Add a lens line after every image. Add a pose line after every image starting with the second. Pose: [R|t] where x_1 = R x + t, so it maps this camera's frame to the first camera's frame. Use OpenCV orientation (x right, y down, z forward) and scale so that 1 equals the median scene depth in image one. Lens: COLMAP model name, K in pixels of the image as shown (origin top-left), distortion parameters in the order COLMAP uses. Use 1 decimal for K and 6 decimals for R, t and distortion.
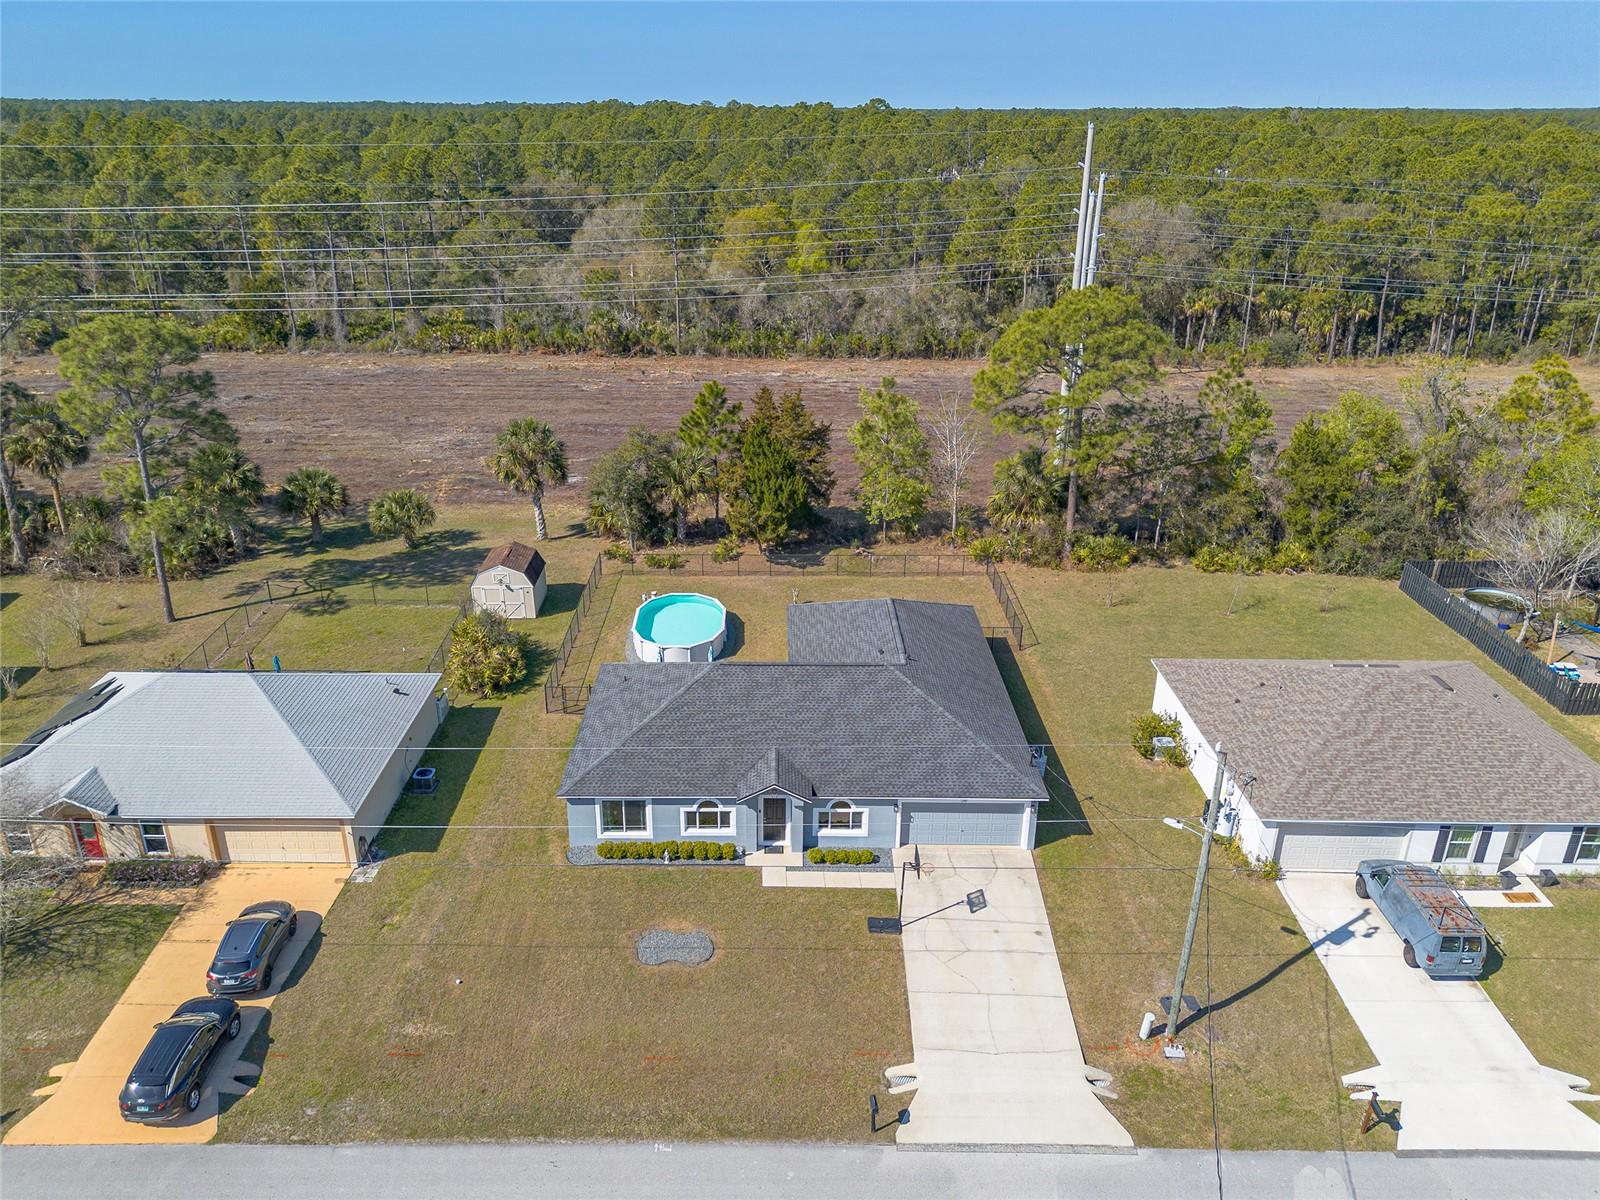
lens RADIAL K [[1146.8, 0, 778.8], [0, 1146.8, 604.1], [0, 0, 1]] dist [0.102365, -0.125120]
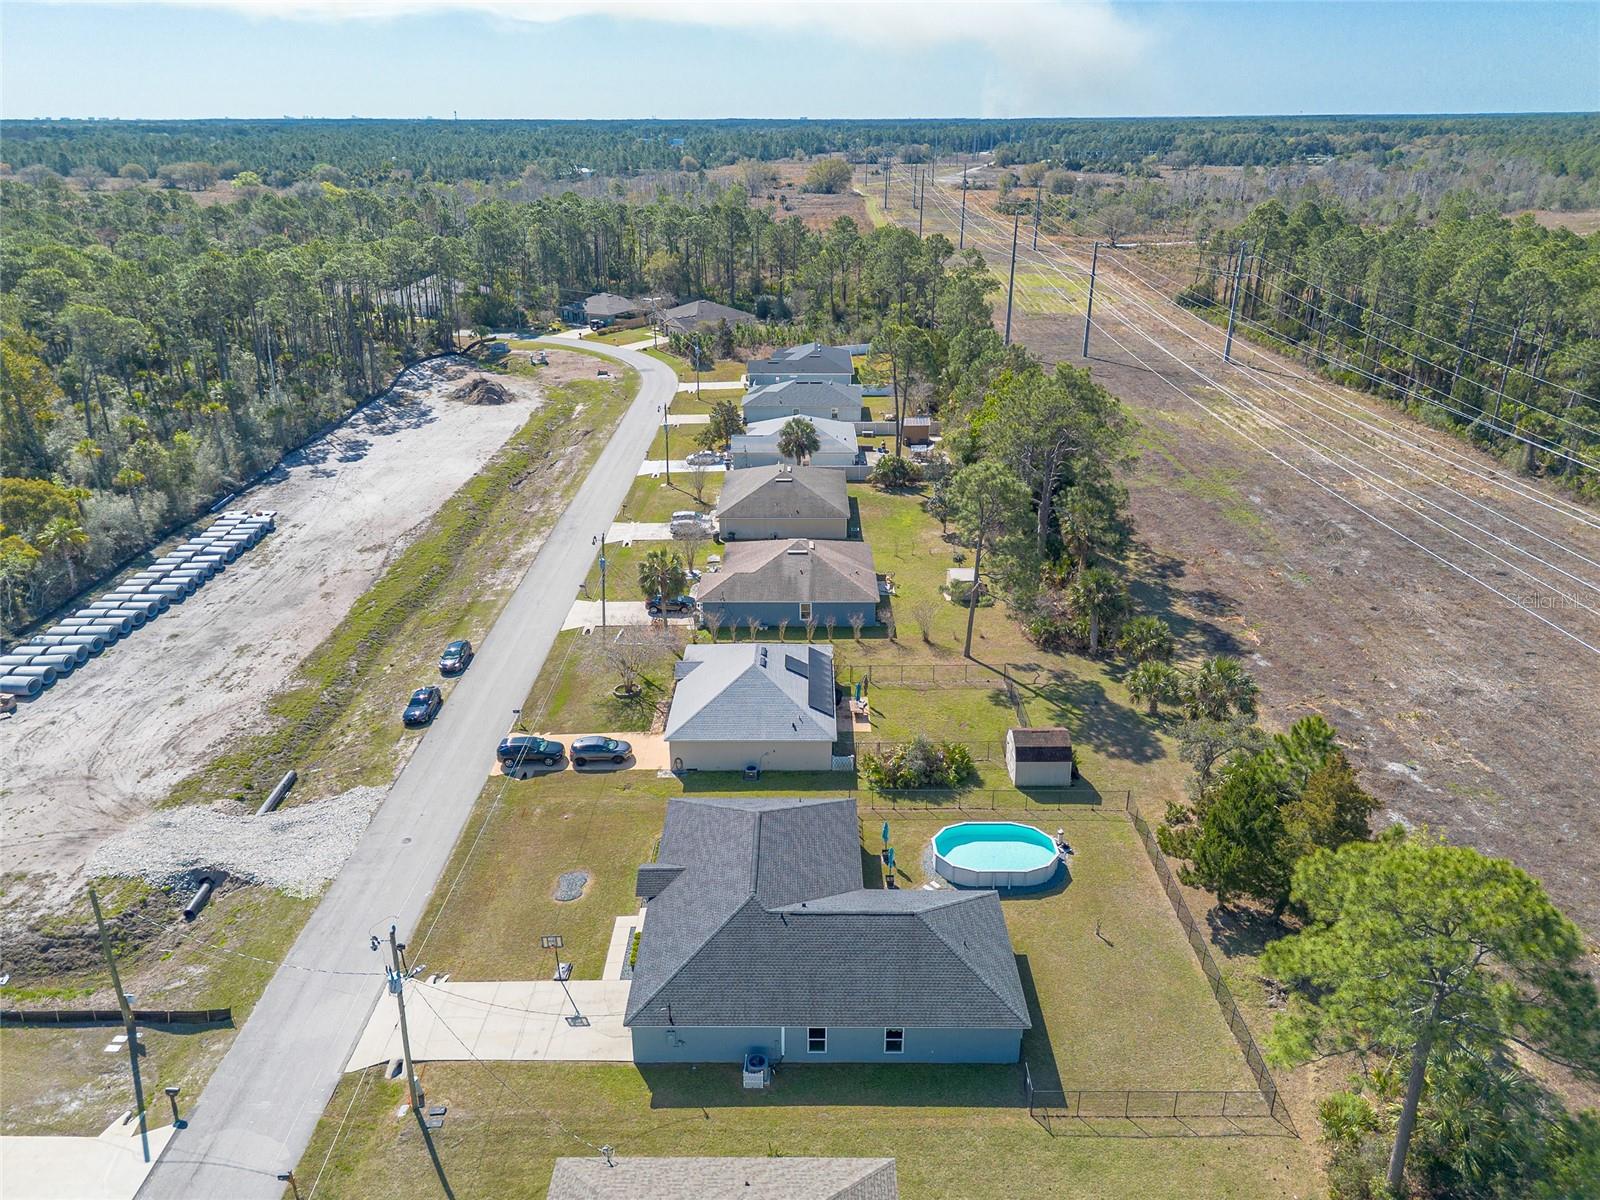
lens RADIAL K [[1127.6, 0, 800.0], [0, 1127.6, 600.0], [0, 0, 1]] dist [0.089339, -0.109380]
pose [[-0.002746, 0.383502, -0.923536, 0.903293], [-0.390092, 0.849962, 0.354109, -0.545393], [0.920772, 0.361237, 0.147267, 0.648964]]
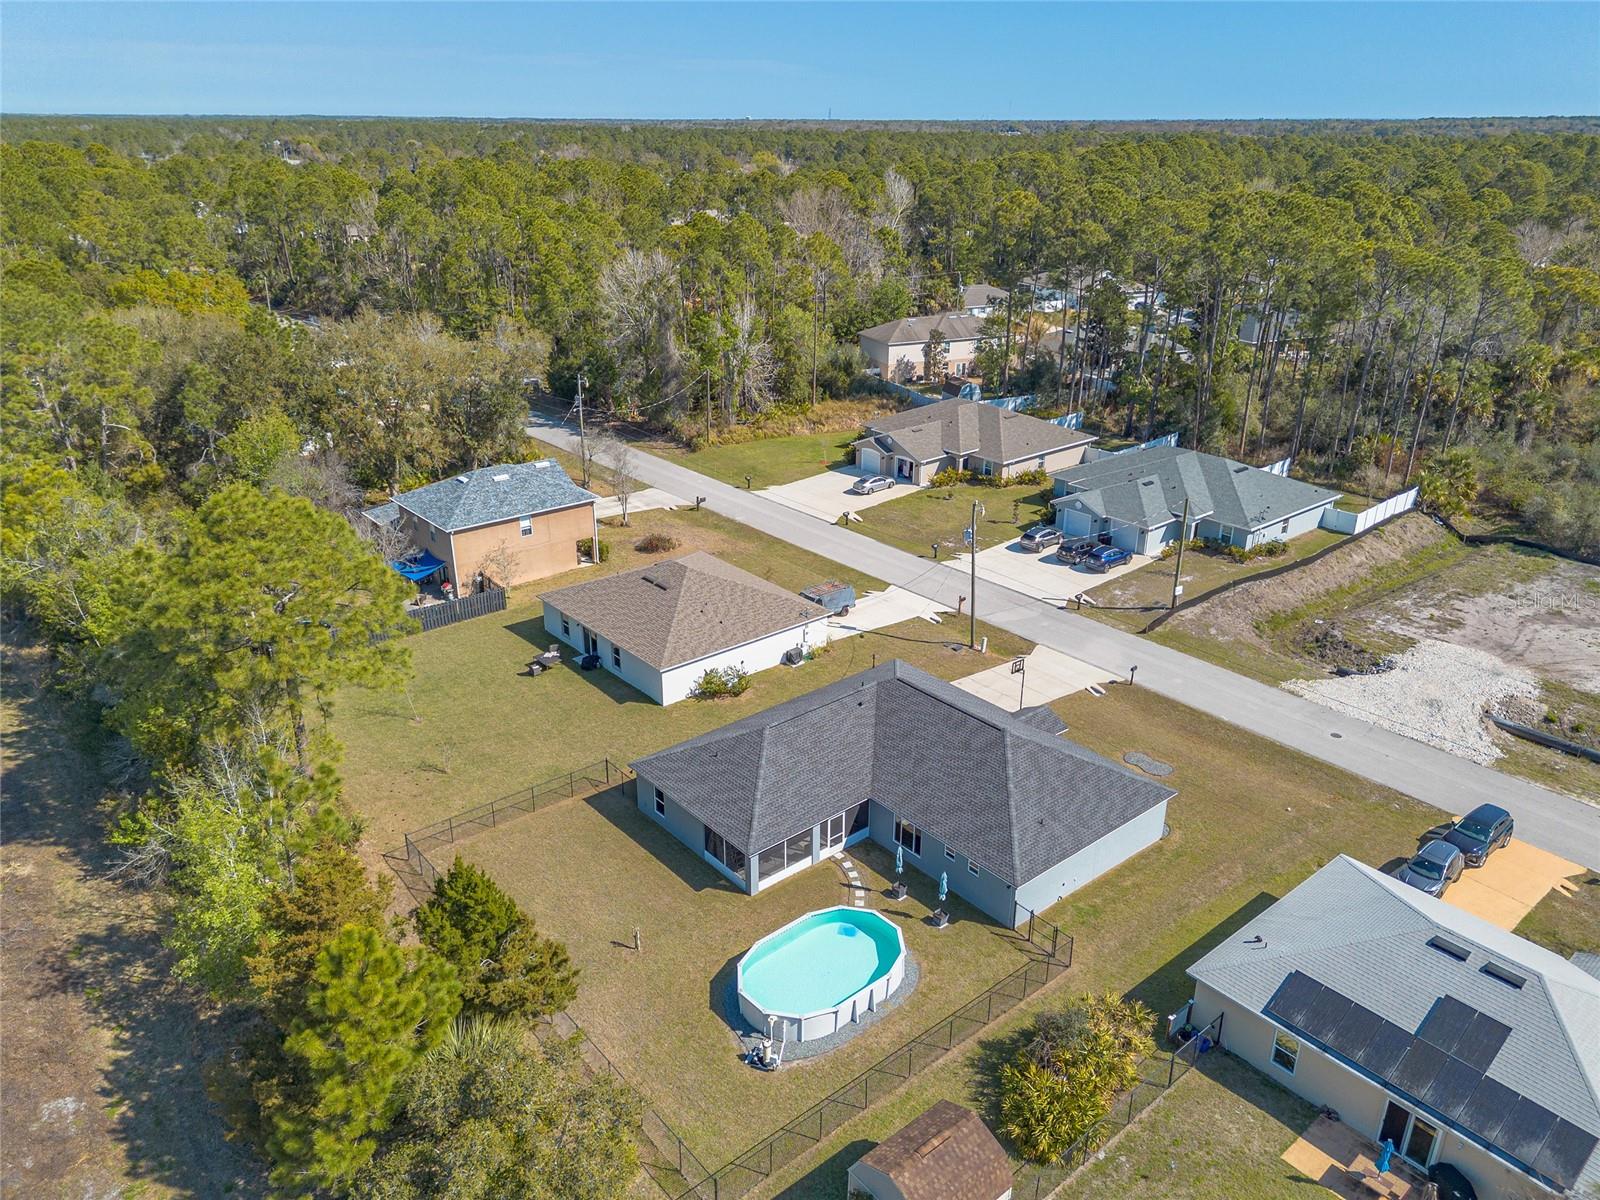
lens RADIAL K [[1144.1, 0, 805.7], [0, 1144.1, 593.2], [0, 0, 1]] dist [0.101934, -0.114503]
pose [[-0.647706, -0.296871, 0.701672, -0.577217], [0.292024, 0.753894, 0.588529, -0.654273], [-0.703703, 0.586099, -0.401608, 1.286357]]
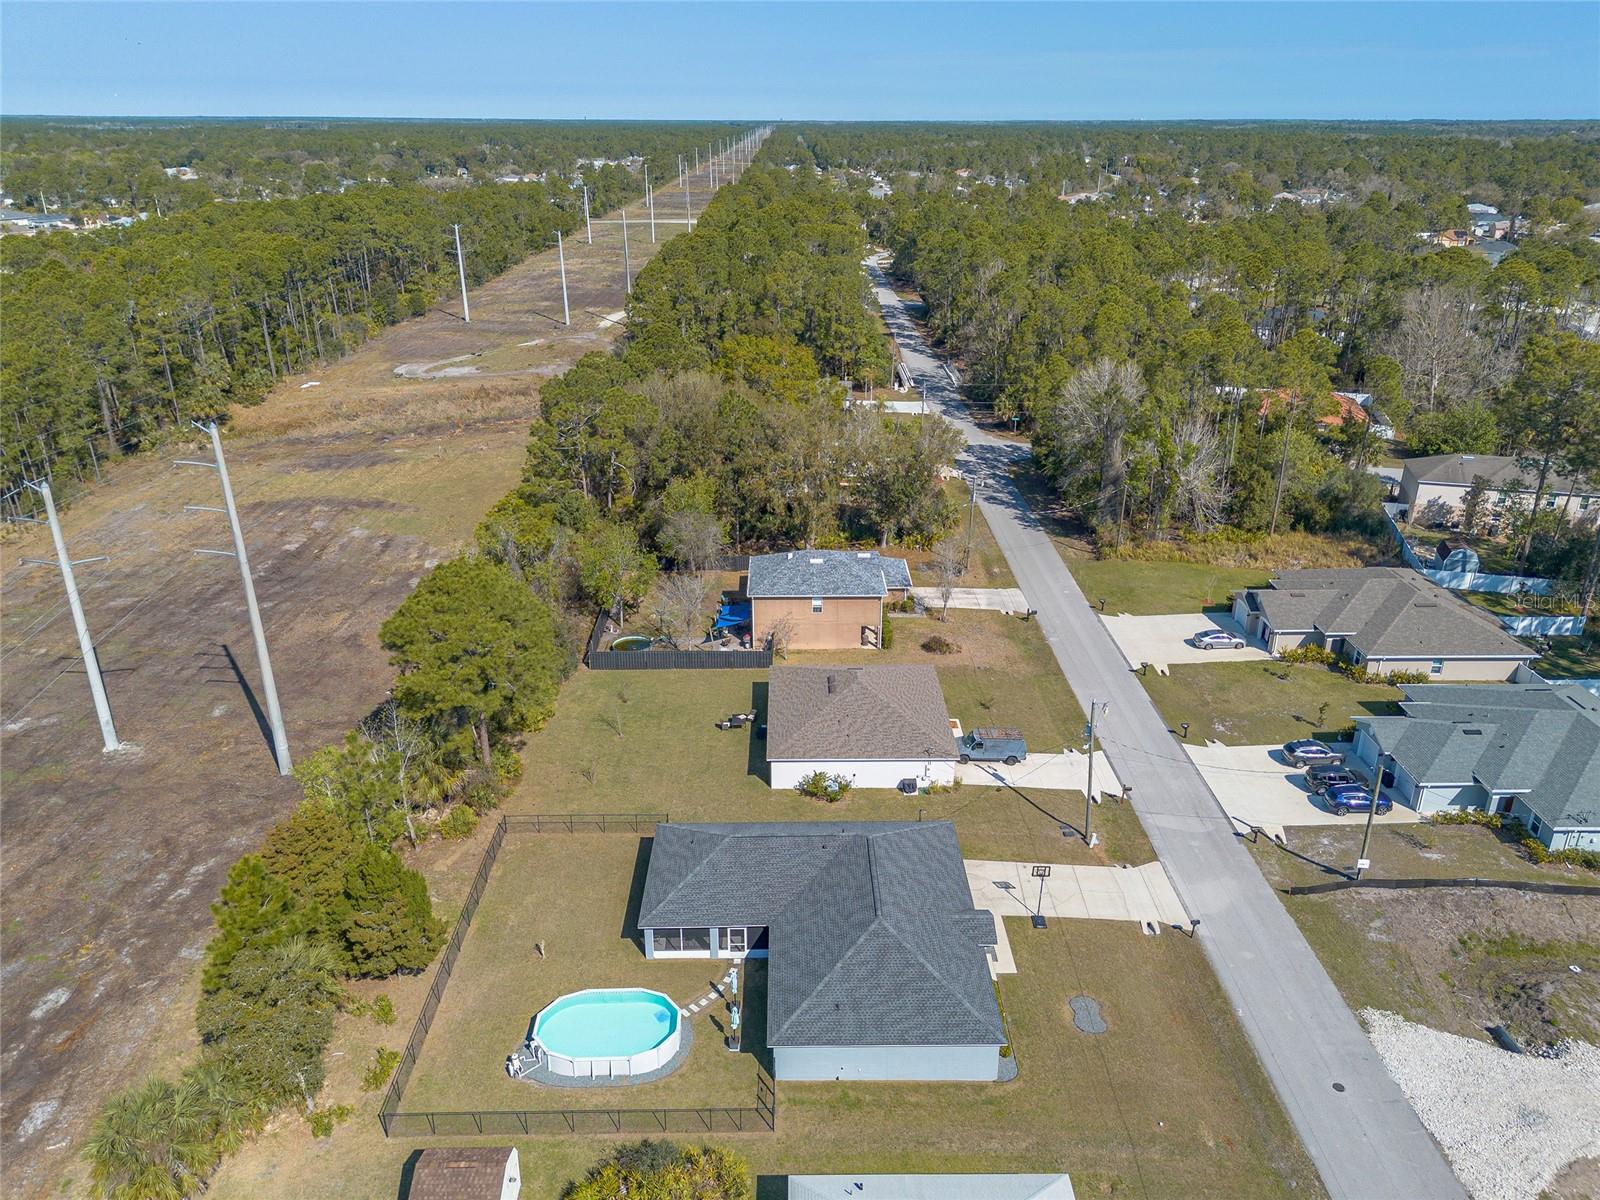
lens RADIAL K [[1144.1, 0, 805.7], [0, 1144.1, 593.2], [0, 0, 1]] dist [0.101934, -0.114503]
pose [[-0.018392, -0.385699, 0.922441, -0.904504], [0.390093, 0.846711, 0.361812, -0.615023], [-0.920592, 0.366492, 0.134886, 0.662154]]
